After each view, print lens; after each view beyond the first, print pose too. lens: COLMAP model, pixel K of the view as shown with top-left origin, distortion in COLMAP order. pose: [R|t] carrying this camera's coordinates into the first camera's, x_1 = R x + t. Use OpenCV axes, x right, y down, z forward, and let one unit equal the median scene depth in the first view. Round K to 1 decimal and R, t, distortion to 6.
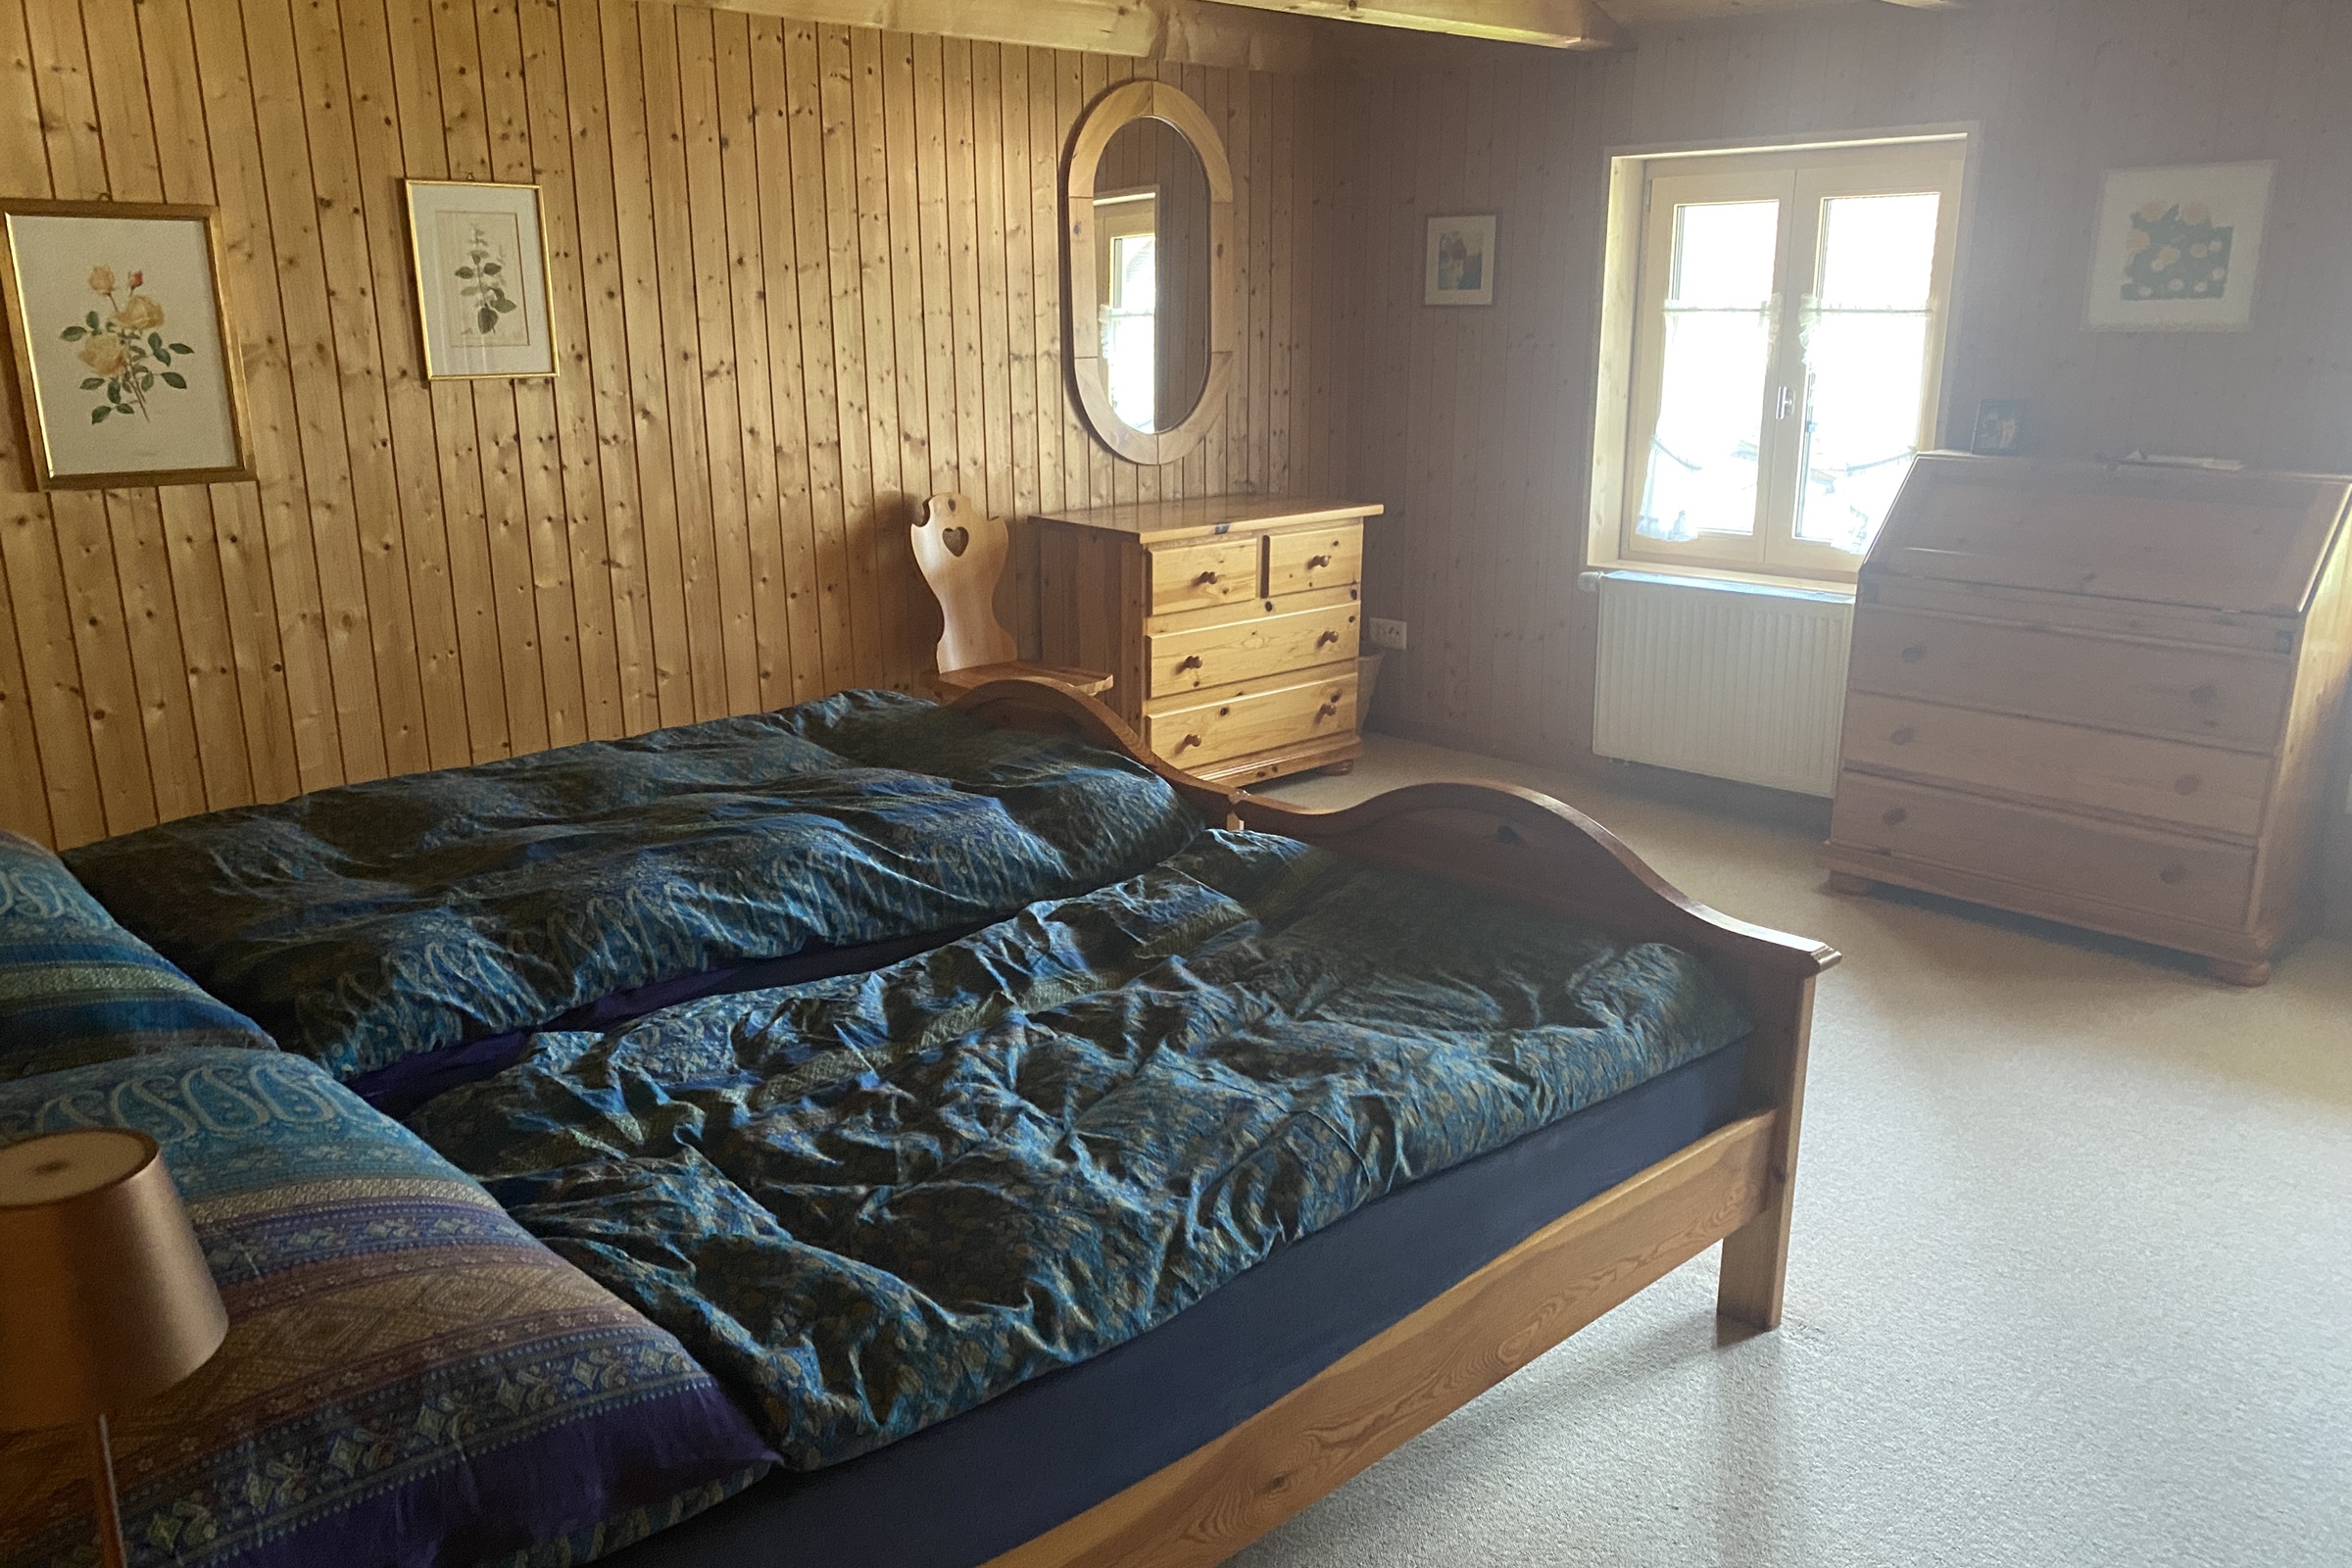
lens RADIAL K [[1774.6, 0, 1174.8], [0, 1774.6, 792.7], [0, 0, 1]] dist [0.020633, -0.015346]
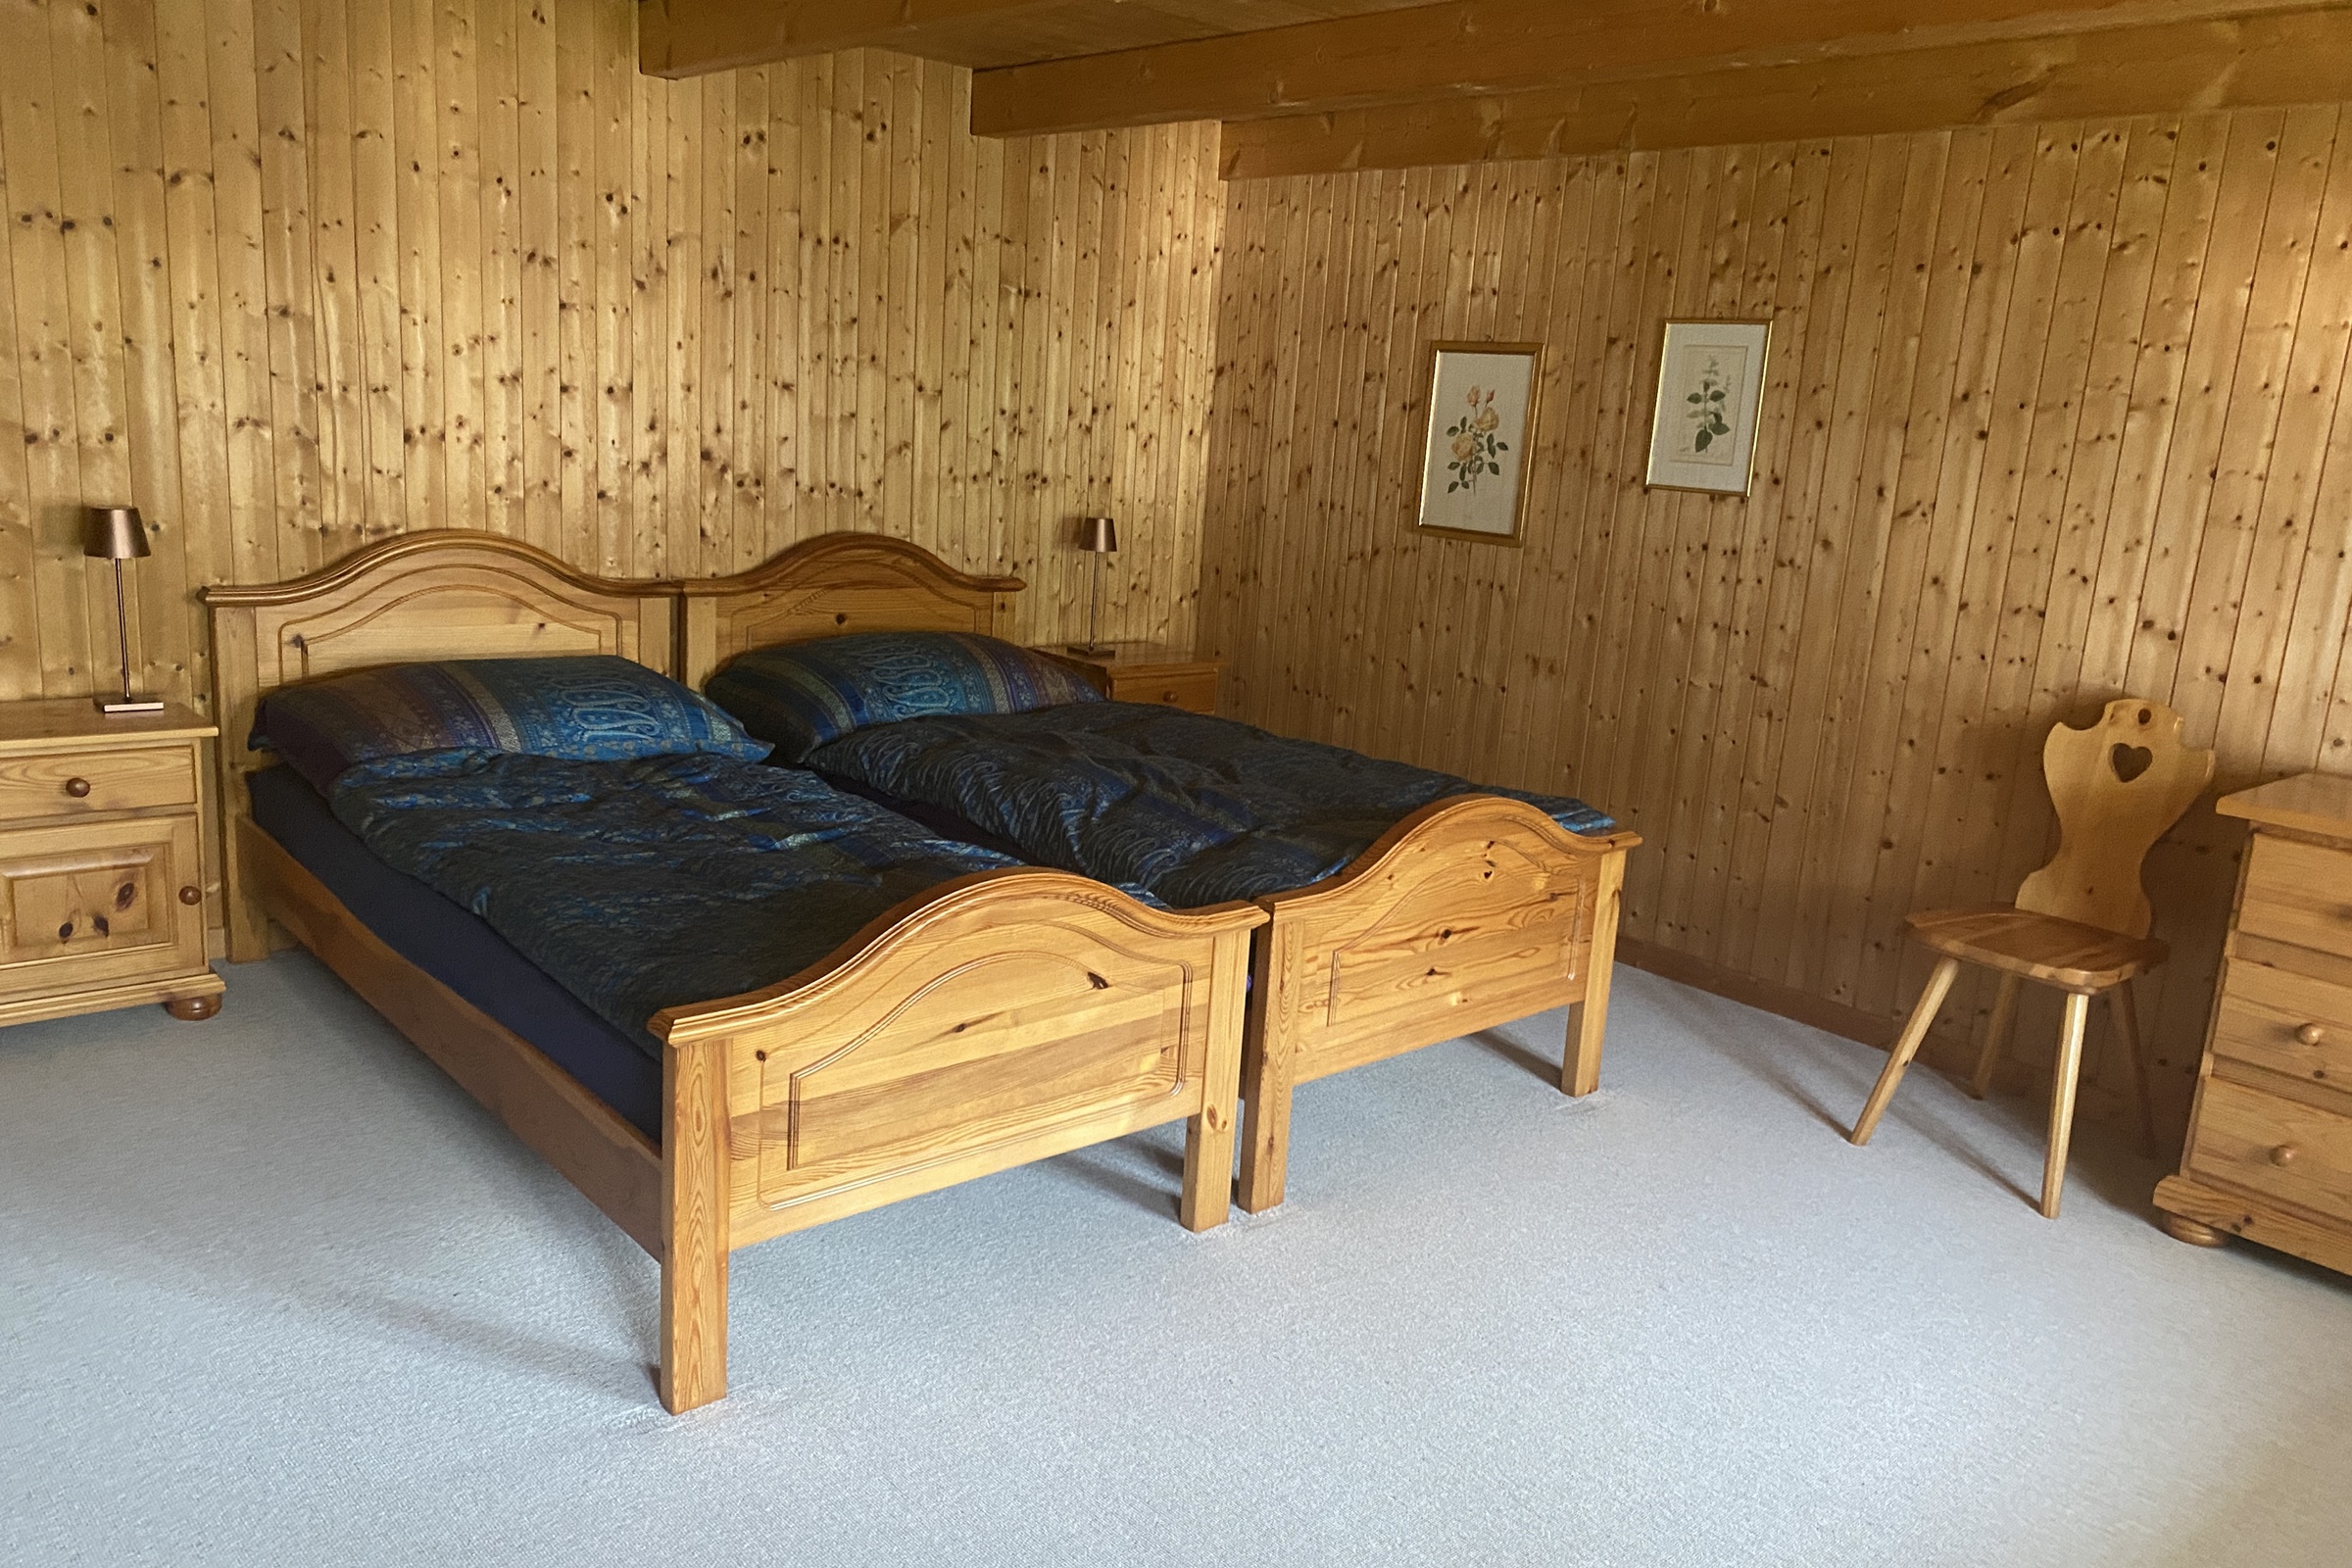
lens RADIAL K [[1774.6, 0, 1174.3], [0, 1774.6, 780.2], [0, 0, 1]] dist [0.020633, -0.015346]
pose [[-0.004688, 0.212716, -0.977103, 0.759344], [-0.327677, 0.922839, 0.202475, -0.188991], [0.944778, 0.321124, 0.065376, 0.692768]]
